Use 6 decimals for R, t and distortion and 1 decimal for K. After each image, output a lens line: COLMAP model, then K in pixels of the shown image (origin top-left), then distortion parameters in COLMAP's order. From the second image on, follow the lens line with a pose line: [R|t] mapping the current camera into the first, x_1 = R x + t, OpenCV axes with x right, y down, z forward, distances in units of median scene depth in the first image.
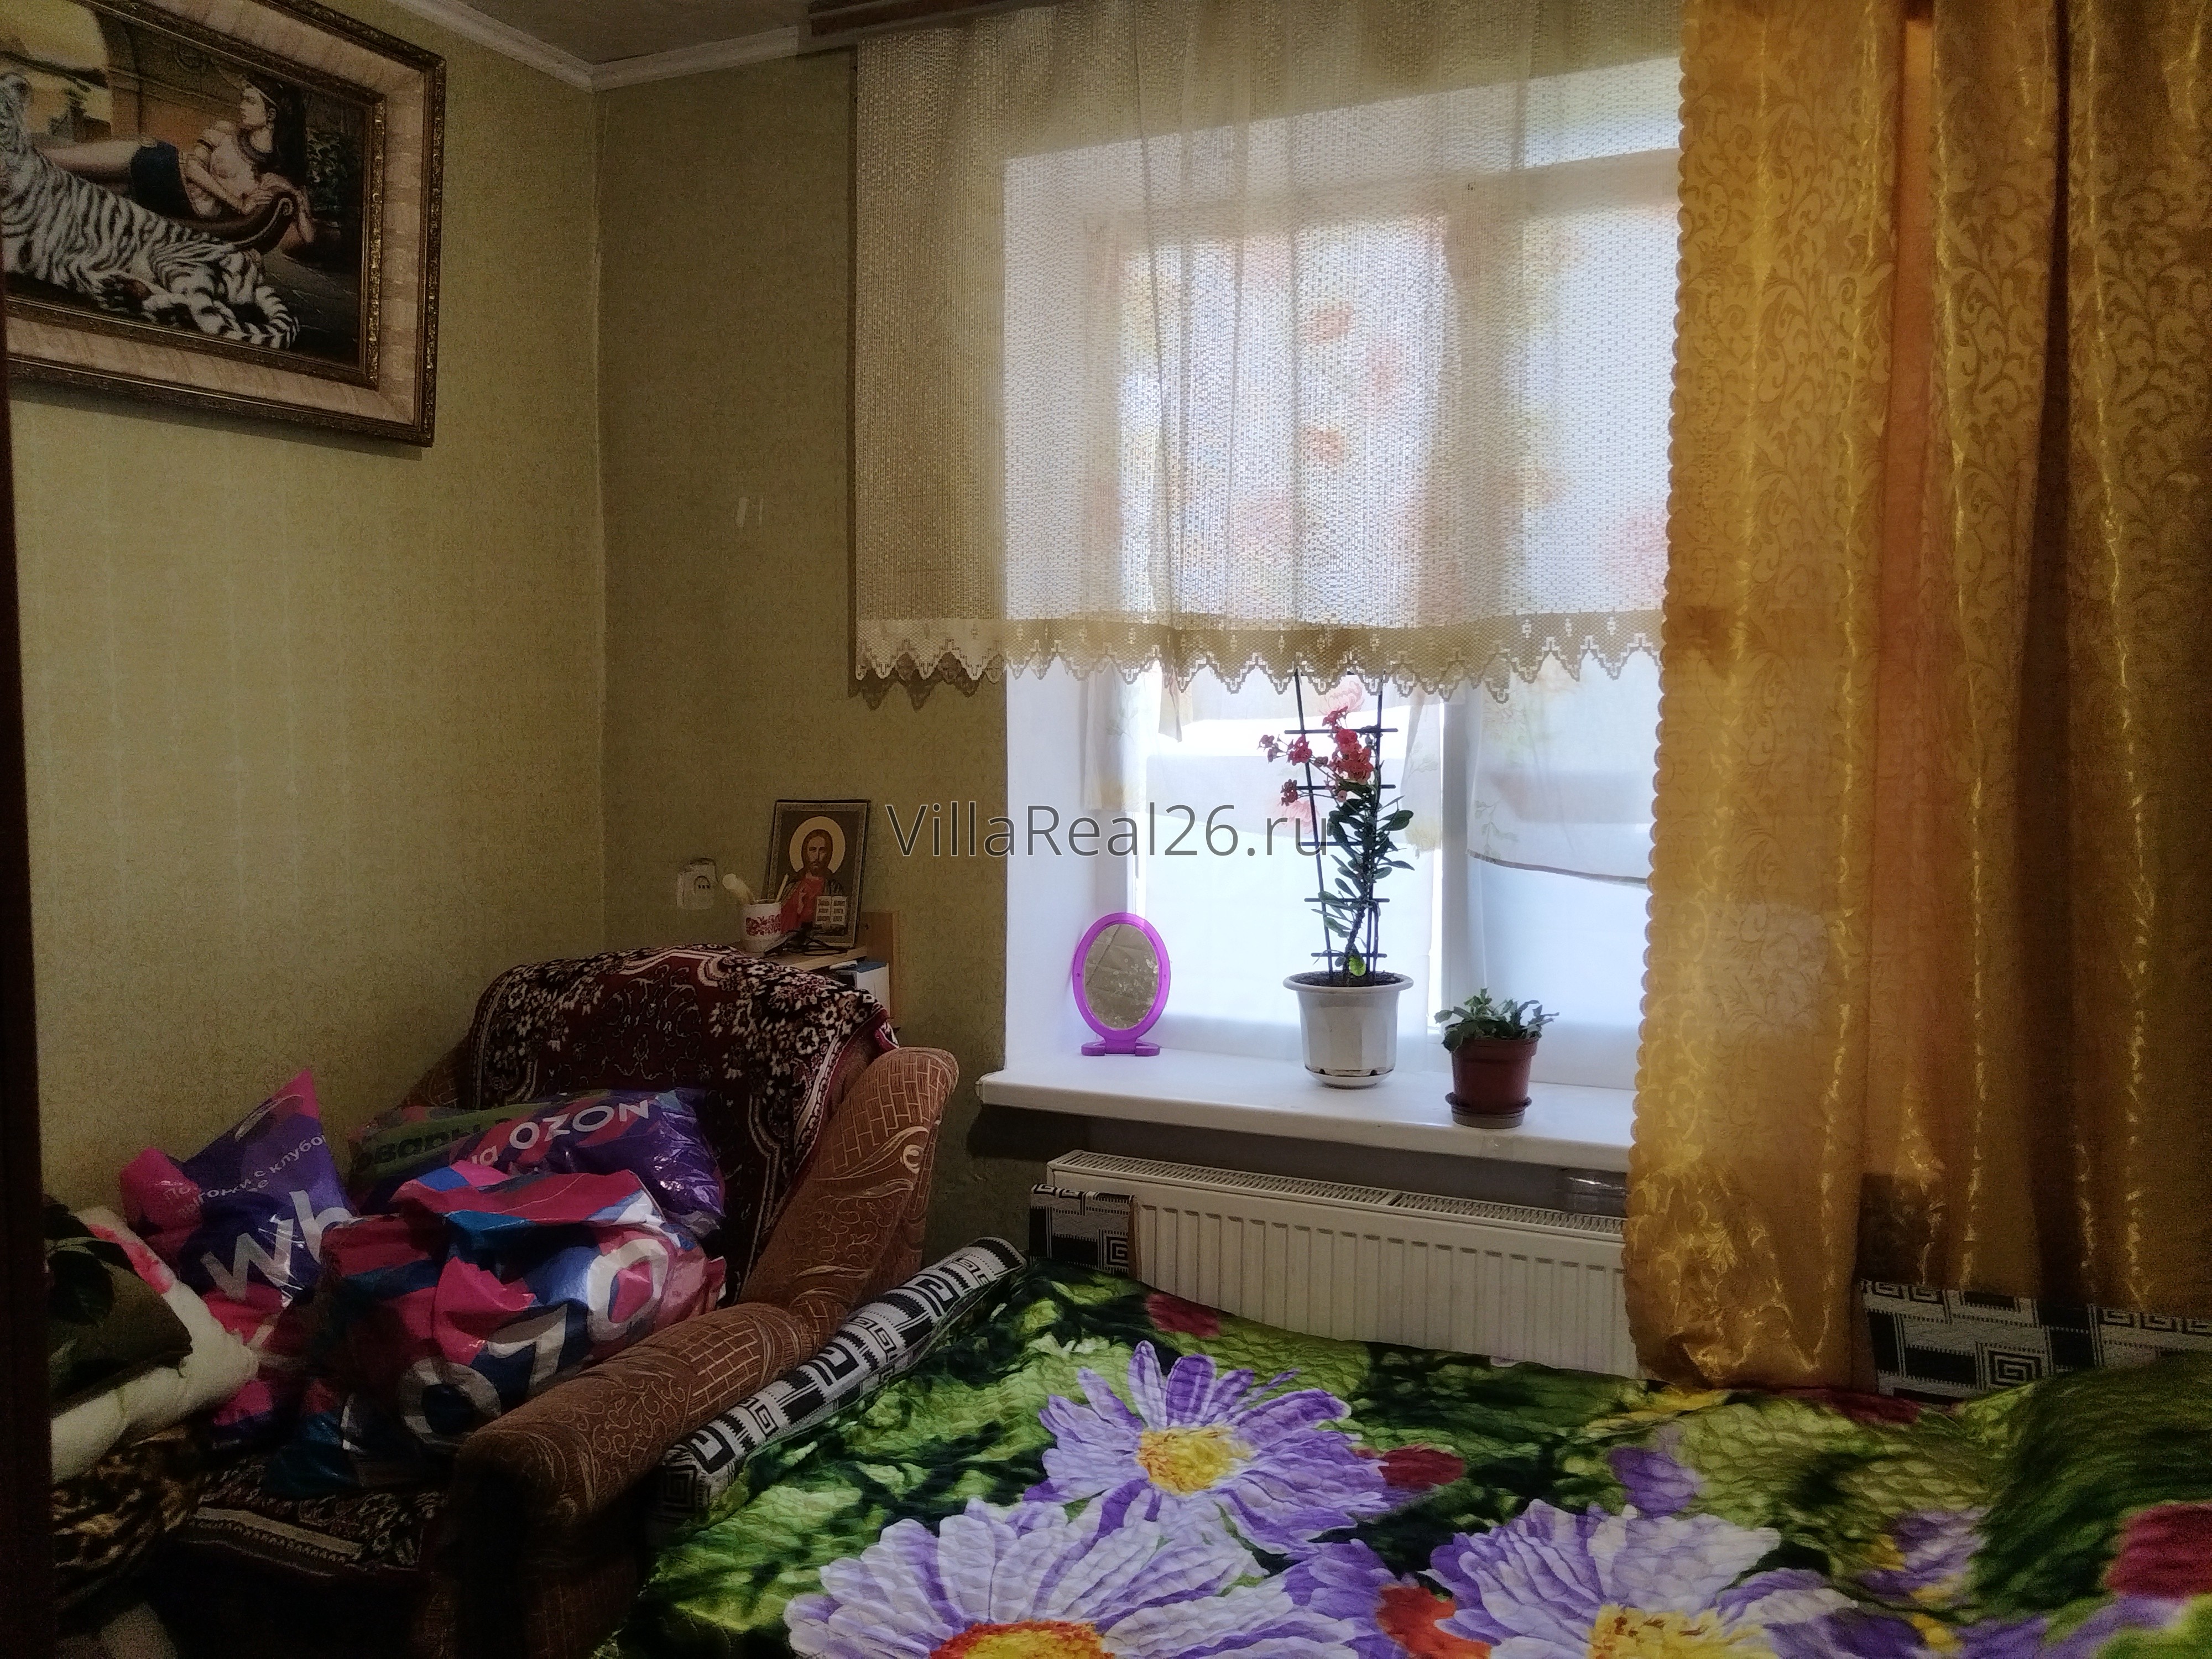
lens RADIAL K [[1674.9, 0, 1100.5], [0, 1674.9, 837.1], [0, 0, 1]] dist [-0.007022, 0.005458]
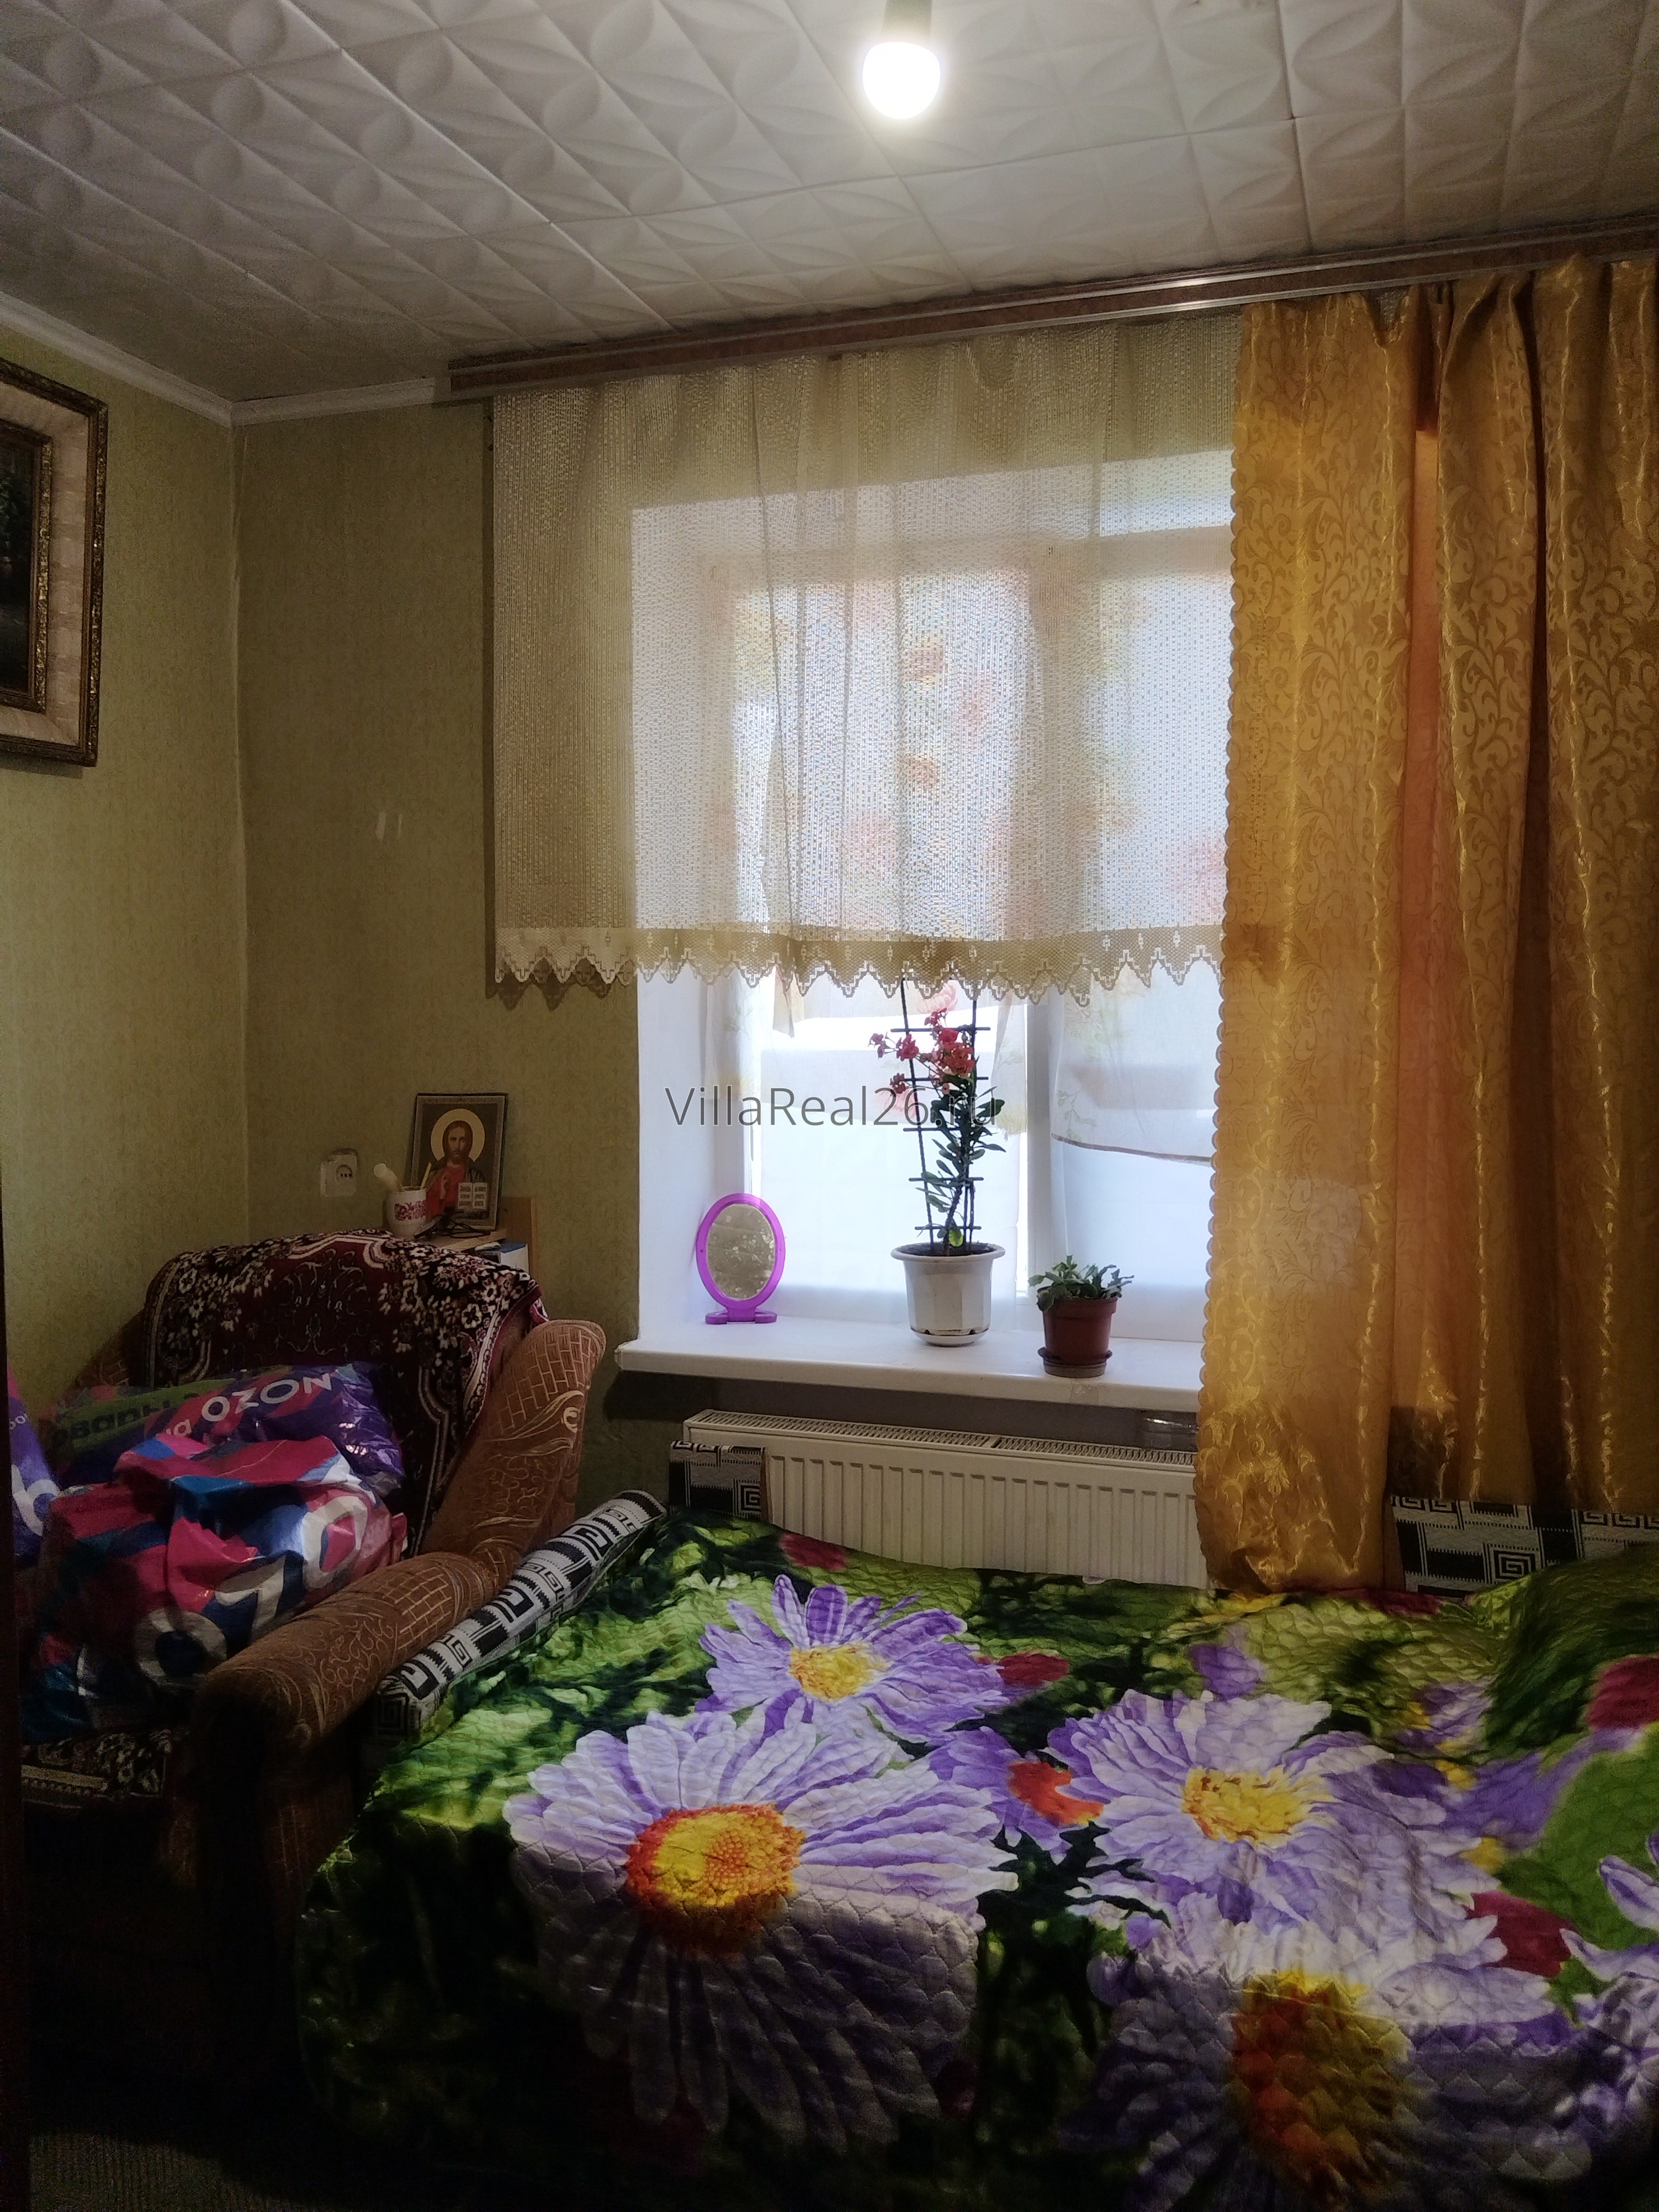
lens RADIAL K [[1674.9, 0, 829.5], [0, 1674.9, 1106.0], [0, 0, 1]] dist [-0.007022, 0.005458]
pose [[0.993649, -0.010361, 0.112044, -0.070708], [0.010467, 0.999945, -0.000364, -0.015078], [-0.112034, 0.001534, 0.993703, -0.134596]]
